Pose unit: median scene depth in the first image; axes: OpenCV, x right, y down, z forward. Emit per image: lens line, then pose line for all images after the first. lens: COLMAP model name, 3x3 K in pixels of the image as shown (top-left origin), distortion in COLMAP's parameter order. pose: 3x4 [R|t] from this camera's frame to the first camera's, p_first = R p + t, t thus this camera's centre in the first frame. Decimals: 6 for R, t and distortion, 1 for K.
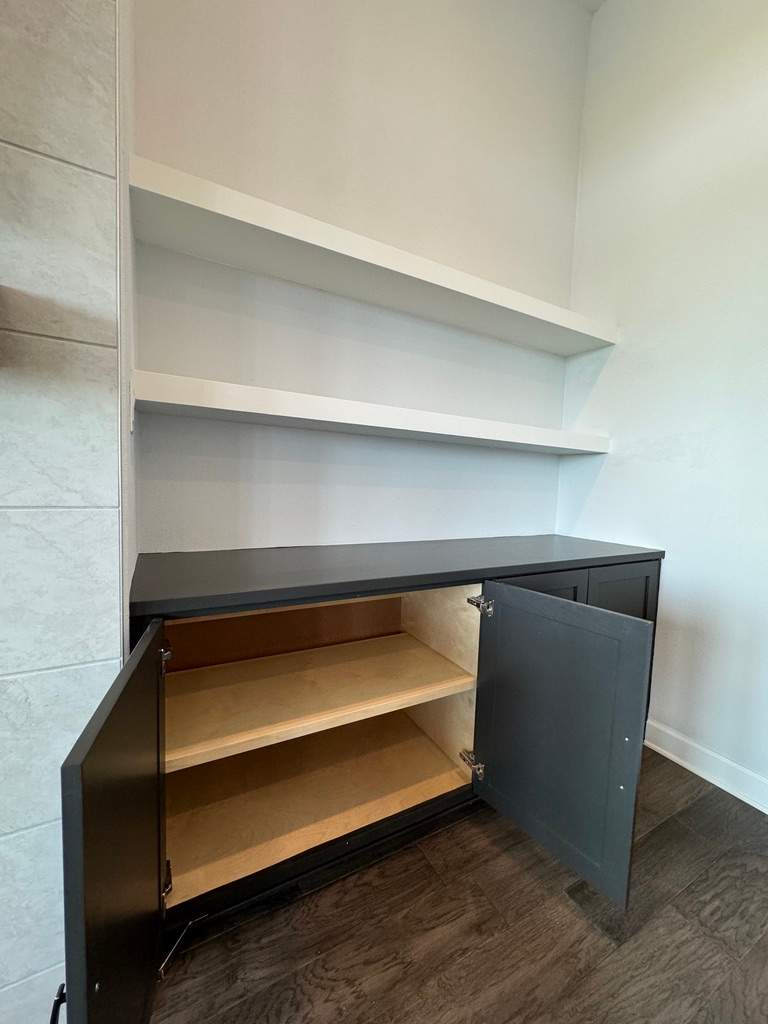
lens RADIAL K [[410.0, 0, 386.3], [0, 410.0, 512.2], [0, 0, 1]] dist [-0.002538, 0.000055]
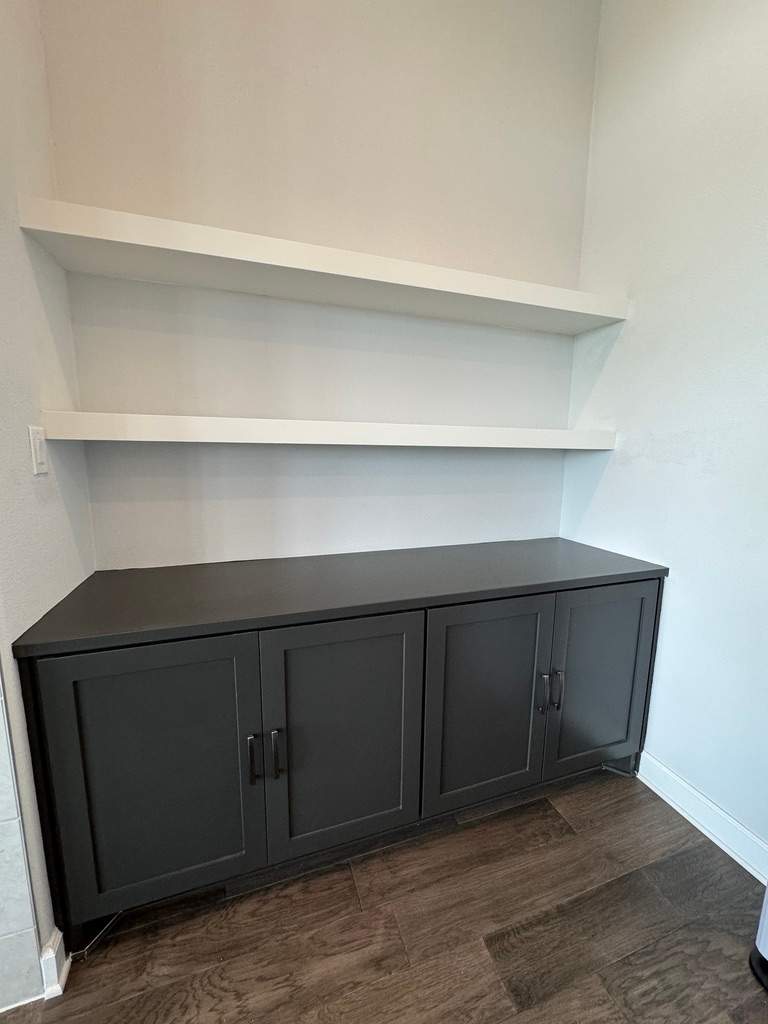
lens RADIAL K [[410.0, 0, 387.5], [0, 410.0, 511.4], [0, 0, 1]] dist [-0.002538, 0.000055]
pose [[0.984721, 0.003218, -0.174108, 0.391569], [0.010280, 0.997011, 0.076572, -0.151073], [0.173834, -0.077192, 0.981745, 0.100102]]
